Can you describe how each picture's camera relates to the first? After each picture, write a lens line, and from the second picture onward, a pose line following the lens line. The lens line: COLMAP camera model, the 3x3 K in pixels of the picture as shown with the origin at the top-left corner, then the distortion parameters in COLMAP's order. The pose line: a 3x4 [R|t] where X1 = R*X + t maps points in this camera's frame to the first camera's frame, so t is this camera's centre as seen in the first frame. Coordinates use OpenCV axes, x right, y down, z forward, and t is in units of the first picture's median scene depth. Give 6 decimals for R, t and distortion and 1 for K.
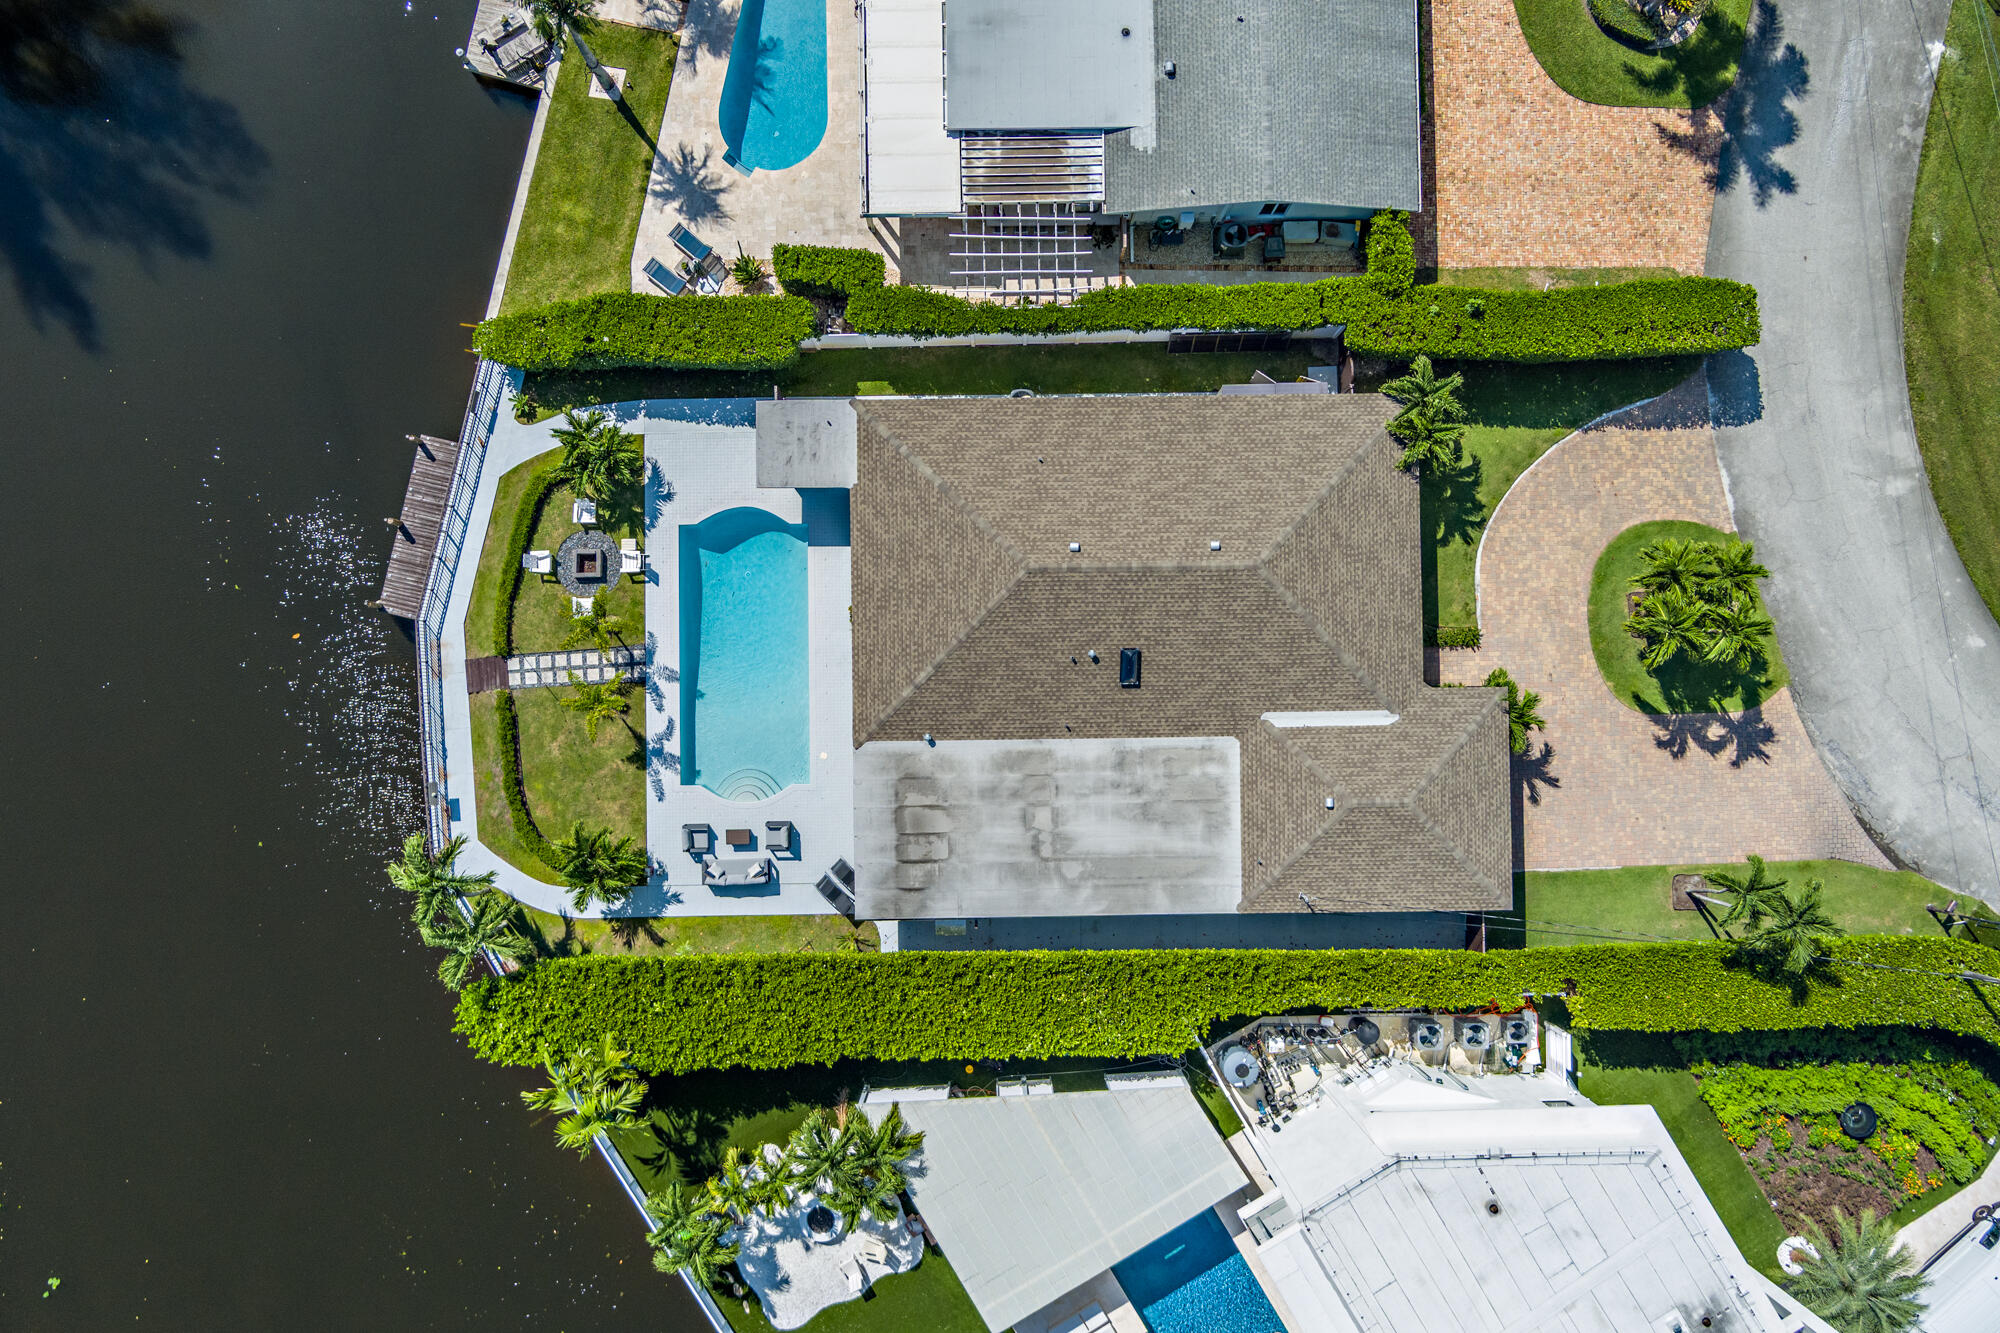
lens RADIAL K [[1657.5, 0, 1006.6], [0, 1657.5, 645.3], [0, 0, 1]] dist [-0.024049, 0.037063]
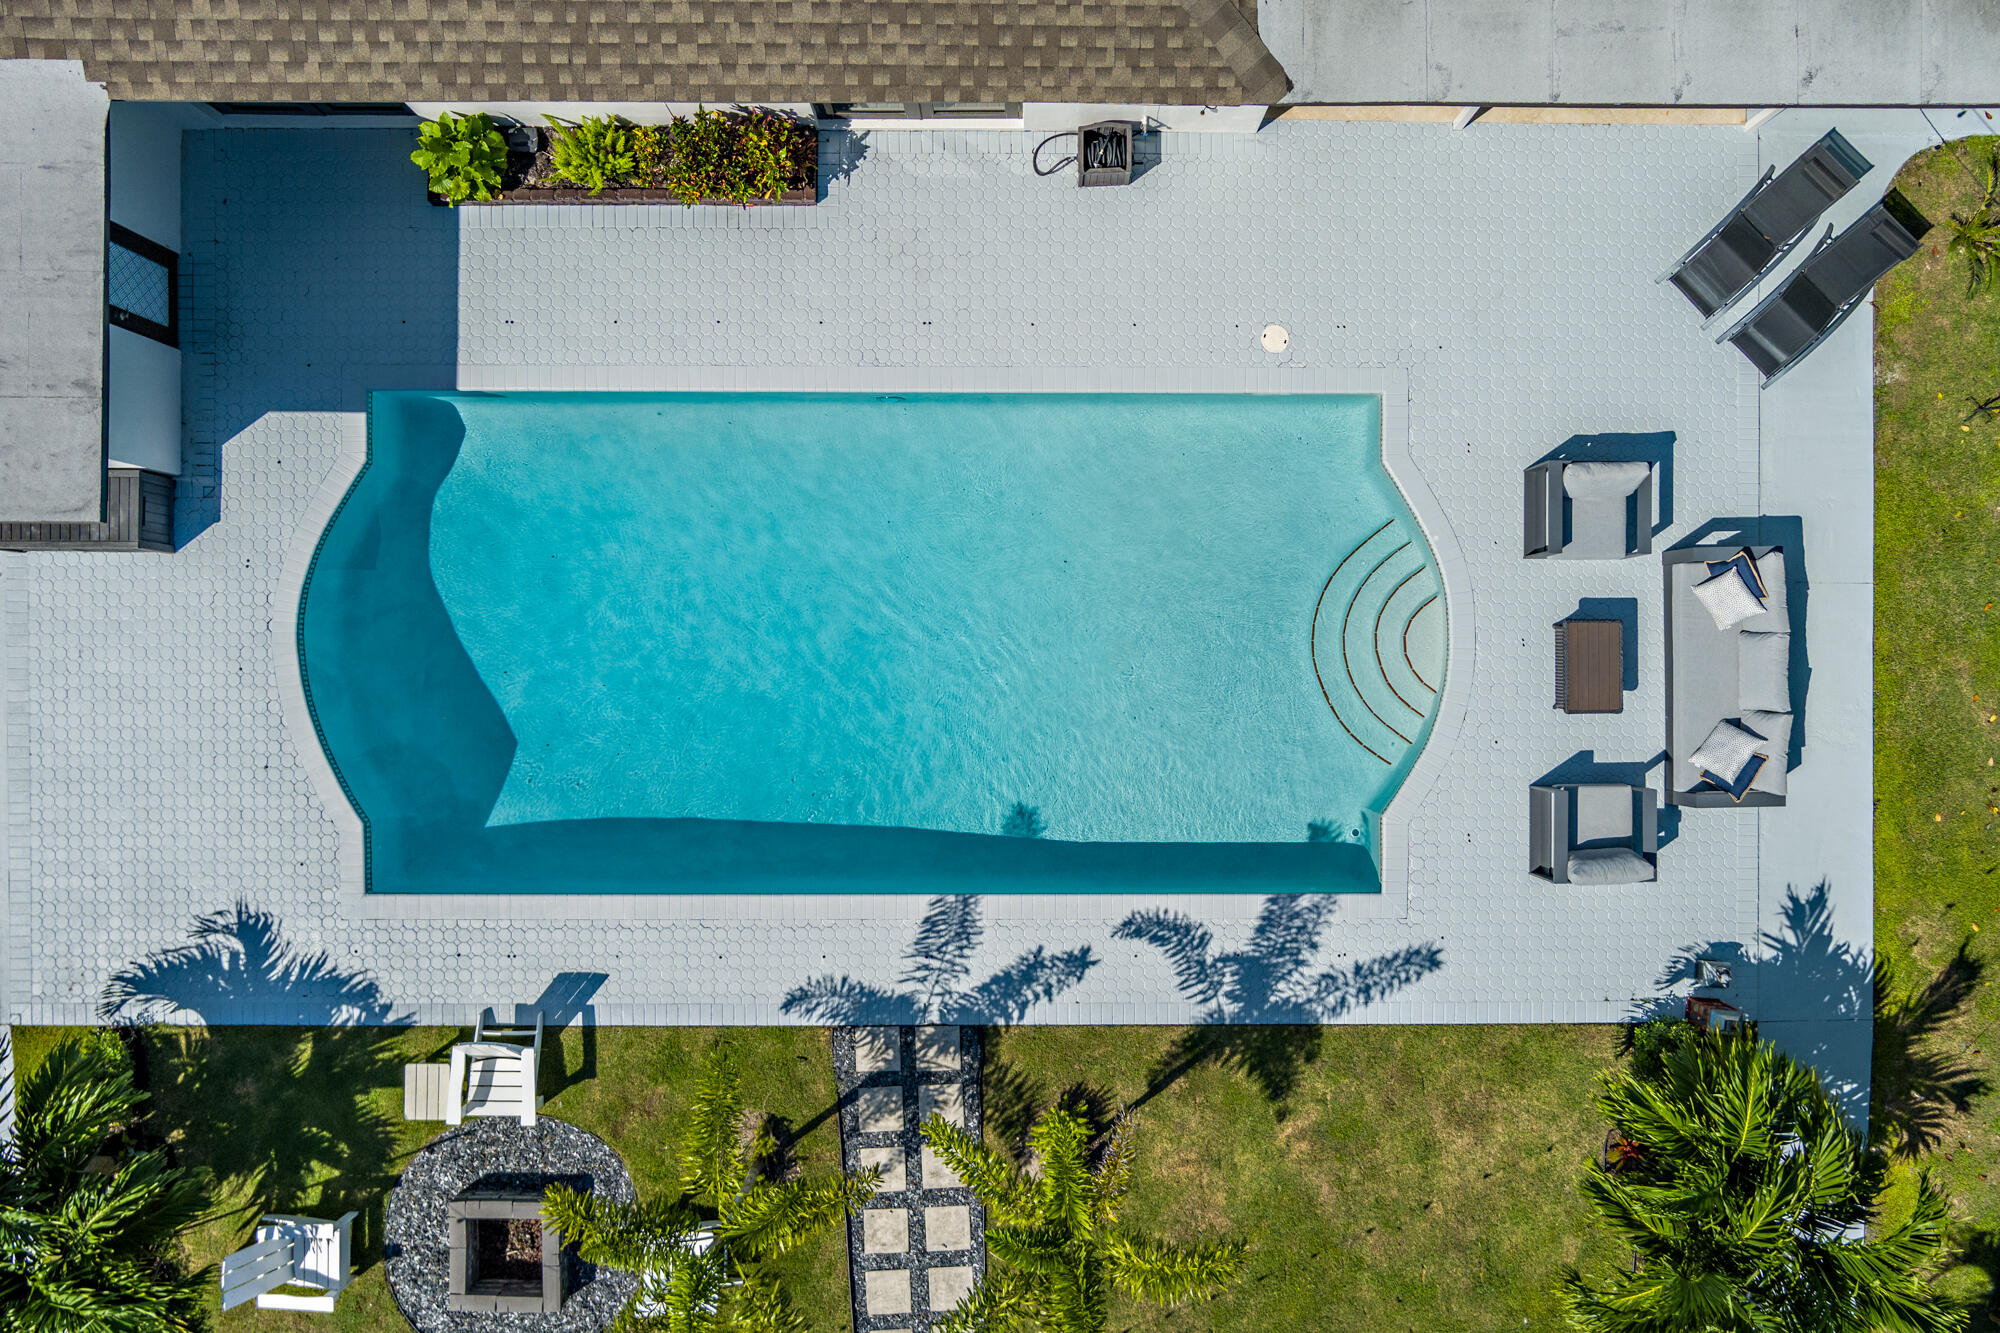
lens RADIAL K [[1657.5, 0, 1003.9], [0, 1657.5, 671.0], [0, 0, 1]] dist [-0.024049, 0.037063]
pose [[0.011806, -0.999553, -0.027476, -0.156076], [0.999333, 0.010845, 0.034871, 0.016630], [-0.034558, -0.027869, 0.999014, 0.745603]]
